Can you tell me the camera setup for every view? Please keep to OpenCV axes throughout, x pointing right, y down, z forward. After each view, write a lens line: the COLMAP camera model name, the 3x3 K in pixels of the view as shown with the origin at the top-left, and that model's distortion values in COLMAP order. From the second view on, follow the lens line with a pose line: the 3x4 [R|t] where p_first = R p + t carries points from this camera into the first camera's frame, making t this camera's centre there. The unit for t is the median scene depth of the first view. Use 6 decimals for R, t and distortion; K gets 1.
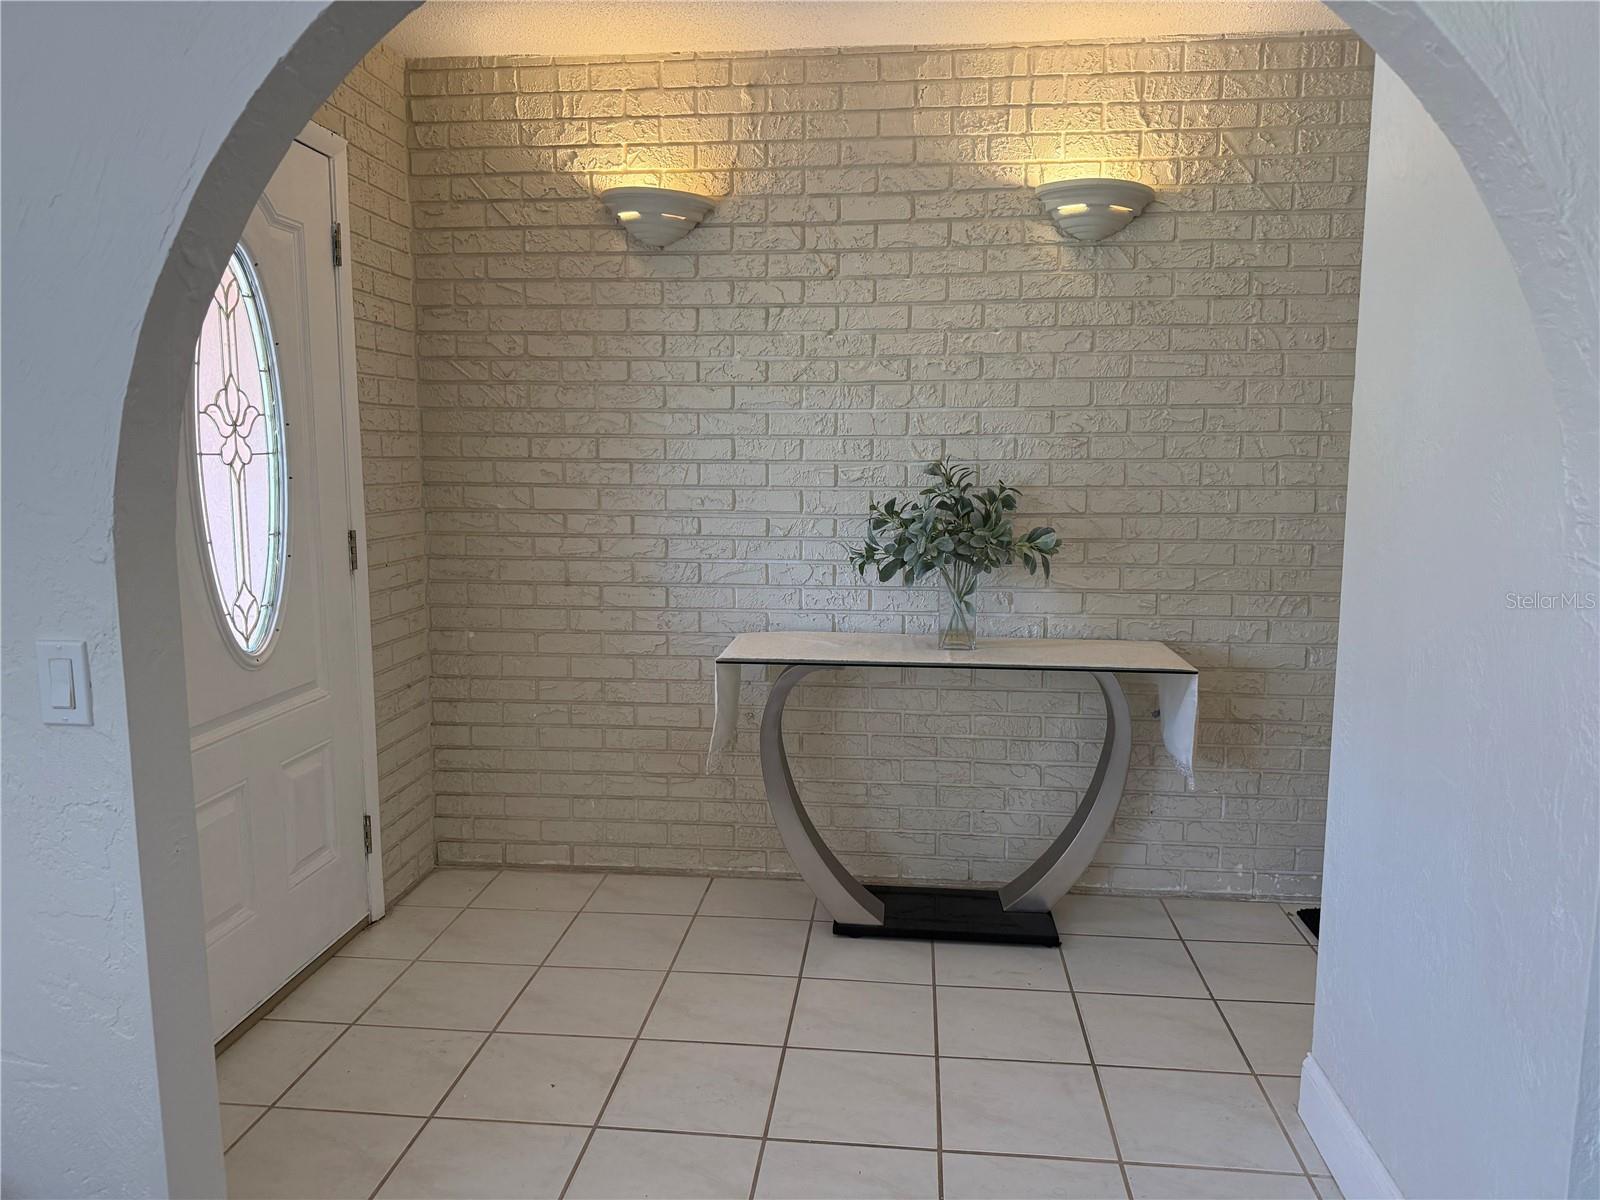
lens RADIAL K [[1123.1, 0, 790.1], [0, 1123.1, 606.1], [0, 0, 1]] dist [0.061271, -0.012179]
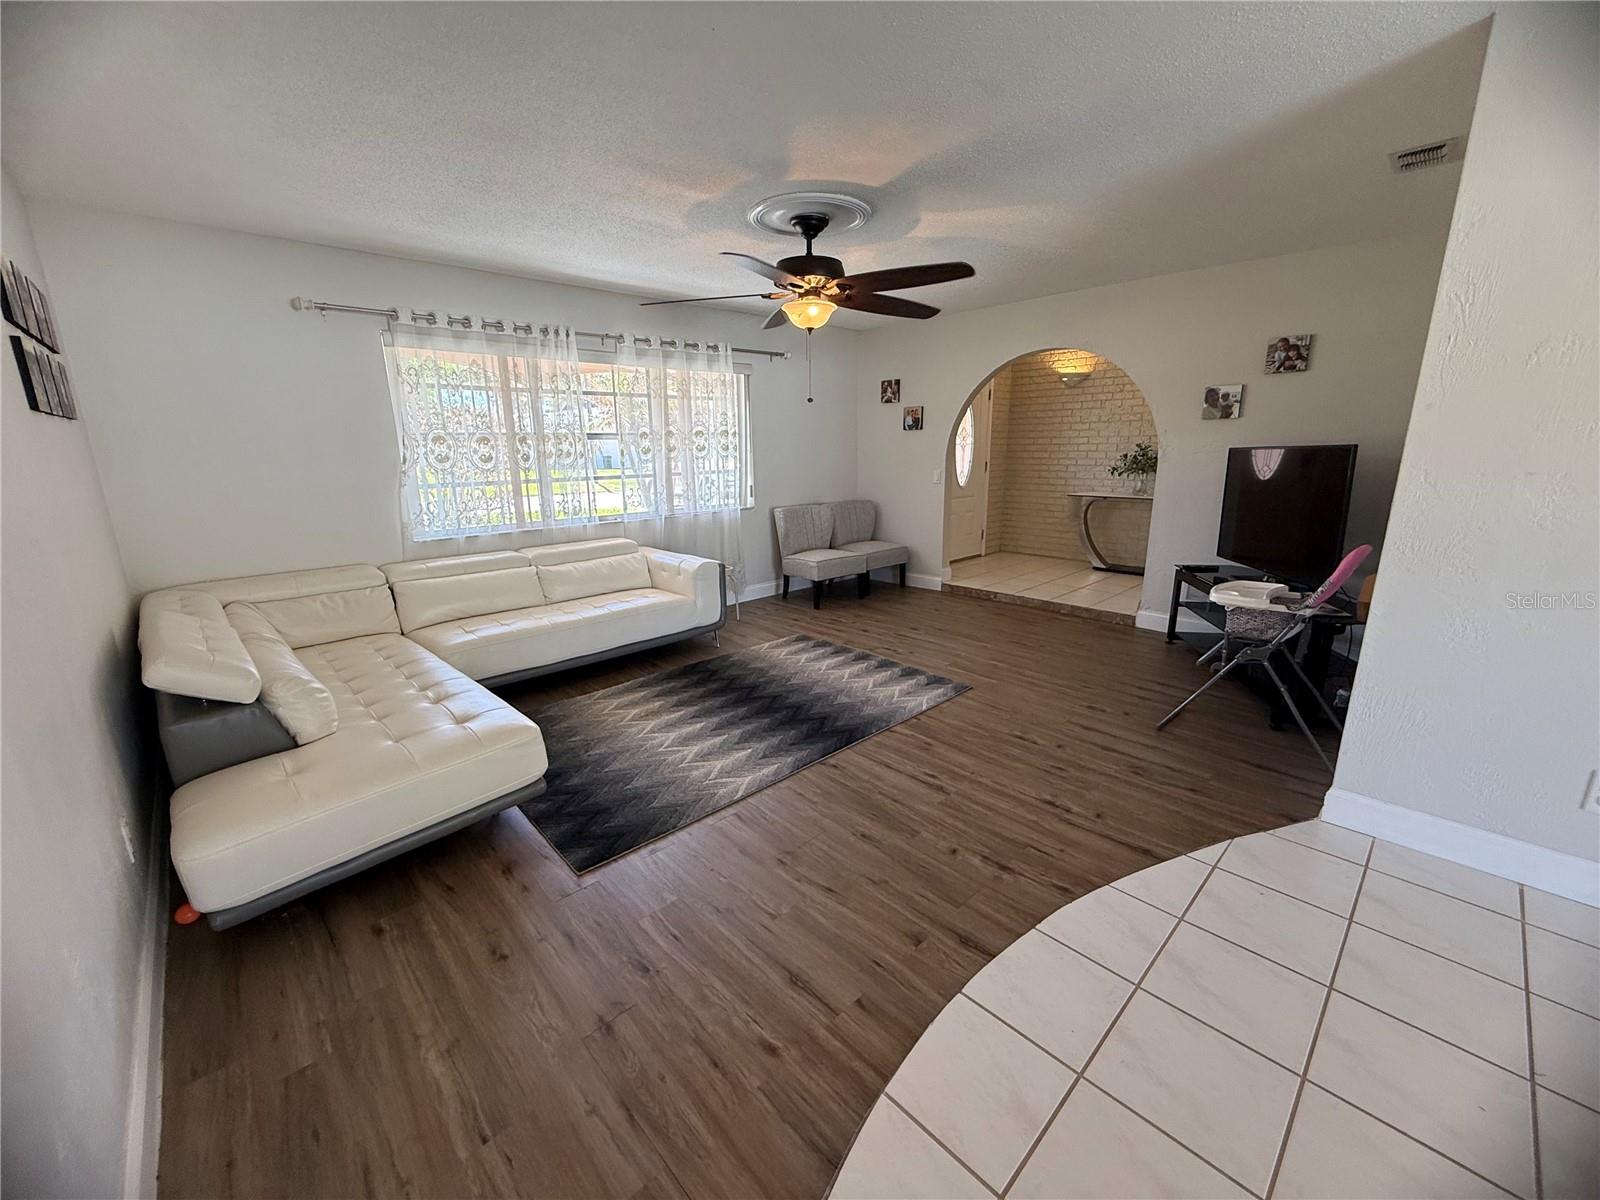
lens RADIAL K [[639.4, 0, 797.3], [0, 639.4, 600.4], [0, 0, 1]] dist [0.000208, -0.000088]
pose [[0.757674, 0.143929, -0.636564, 0.645494], [-0.073383, 0.987982, 0.136041, 0.163506], [0.648494, -0.056362, 0.759130, -1.248317]]
